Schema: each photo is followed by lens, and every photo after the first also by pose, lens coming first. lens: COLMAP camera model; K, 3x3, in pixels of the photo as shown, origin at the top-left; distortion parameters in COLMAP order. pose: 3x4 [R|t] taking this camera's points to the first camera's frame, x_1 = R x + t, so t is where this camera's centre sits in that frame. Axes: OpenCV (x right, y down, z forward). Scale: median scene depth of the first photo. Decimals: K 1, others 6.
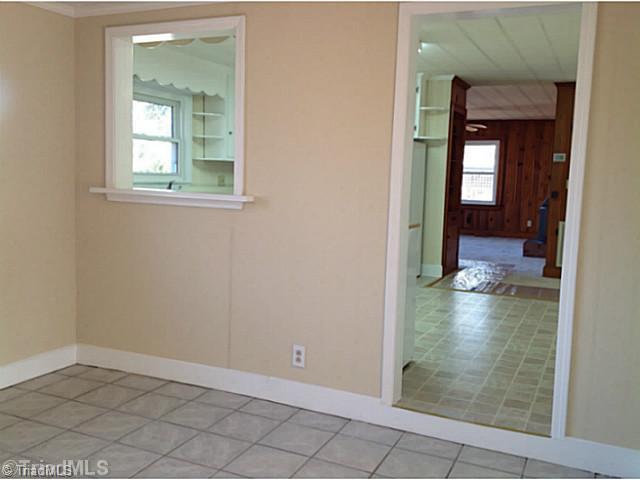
lens RADIAL K [[606.5, 0, 320.0], [0, 606.5, 240.0], [0, 0, 1]] dist [0.142711, -0.276528]
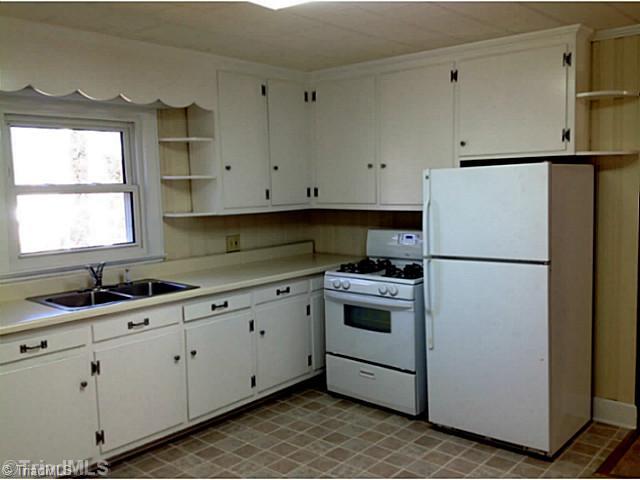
lens RADIAL K [[606.5, 0, 320.0], [0, 606.5, 240.0], [0, 0, 1]] dist [0.142711, -0.276528]
pose [[0.961313, -0.027162, -0.274117, 0.098773], [0.022962, 0.999565, -0.018522, -0.094318], [0.274501, 0.011511, 0.961518, 0.466789]]
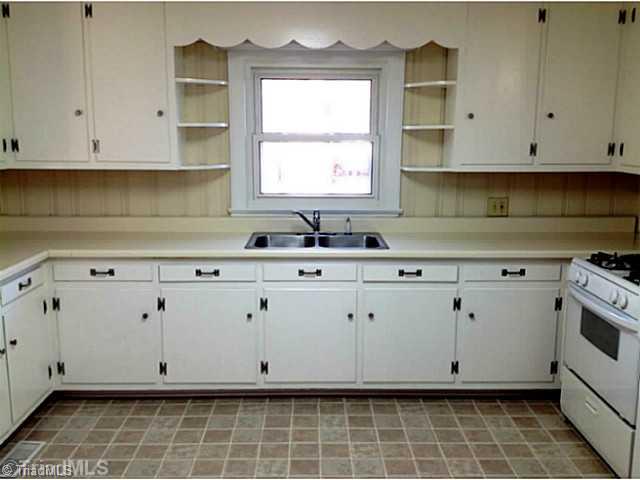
lens RADIAL K [[550.7, 0, 320.9], [0, 550.7, 246.2], [0, 0, 1]] dist [0.033045, -0.009751]
pose [[0.442738, 0.145458, -0.884774, 0.214232], [-0.087057, 0.989065, 0.119041, -0.115317], [0.892415, 0.024322, 0.450560, 0.700439]]
